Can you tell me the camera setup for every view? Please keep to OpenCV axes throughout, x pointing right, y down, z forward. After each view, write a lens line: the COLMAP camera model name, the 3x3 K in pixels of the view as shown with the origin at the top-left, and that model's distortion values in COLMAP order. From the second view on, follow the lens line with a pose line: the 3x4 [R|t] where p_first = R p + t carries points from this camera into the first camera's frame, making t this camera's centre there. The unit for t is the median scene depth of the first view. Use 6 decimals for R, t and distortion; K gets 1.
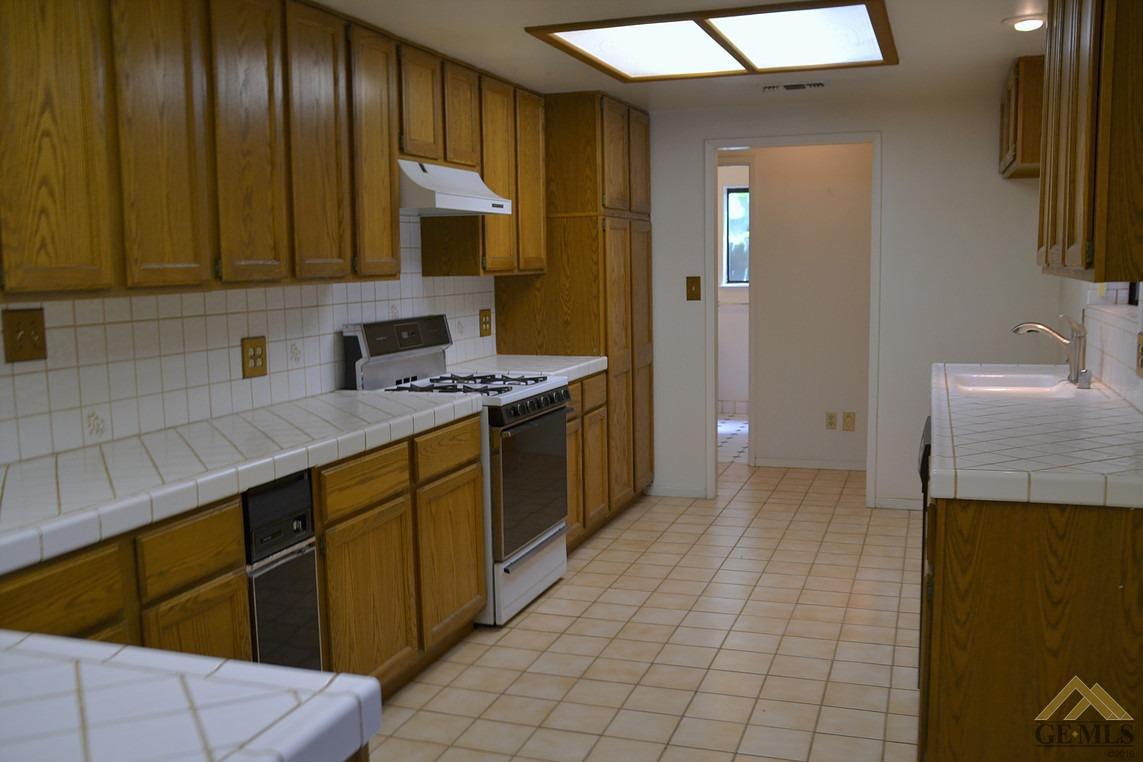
lens RADIAL K [[1040.4, 0, 571.5], [0, 1040.4, 381.0], [0, 0, 1]] dist [-0.134564, 0.001796]
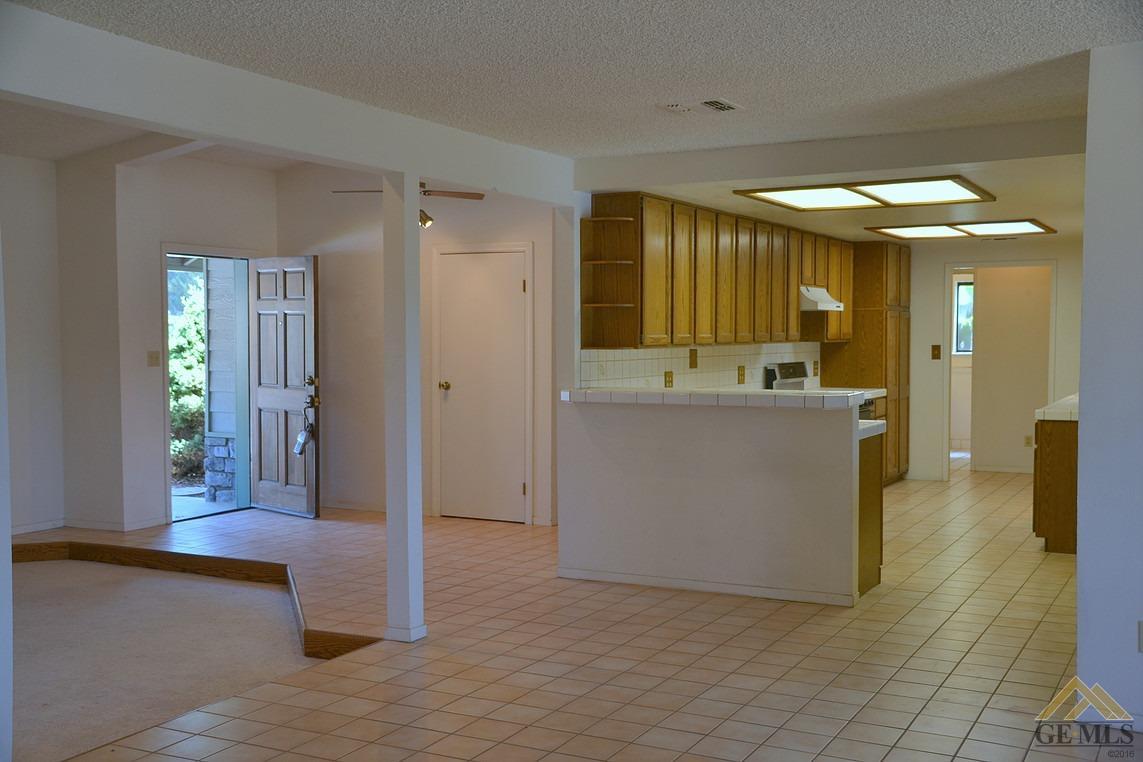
lens RADIAL K [[1149.0, 0, 571.5], [0, 1149.0, 381.0], [0, 0, 1]] dist [0.007707, 0.008790]
pose [[0.985227, 0.023089, -0.169692, -0.163249], [-0.034967, 0.997117, -0.067349, 0.114290], [0.167648, 0.072287, 0.983193, -1.023194]]
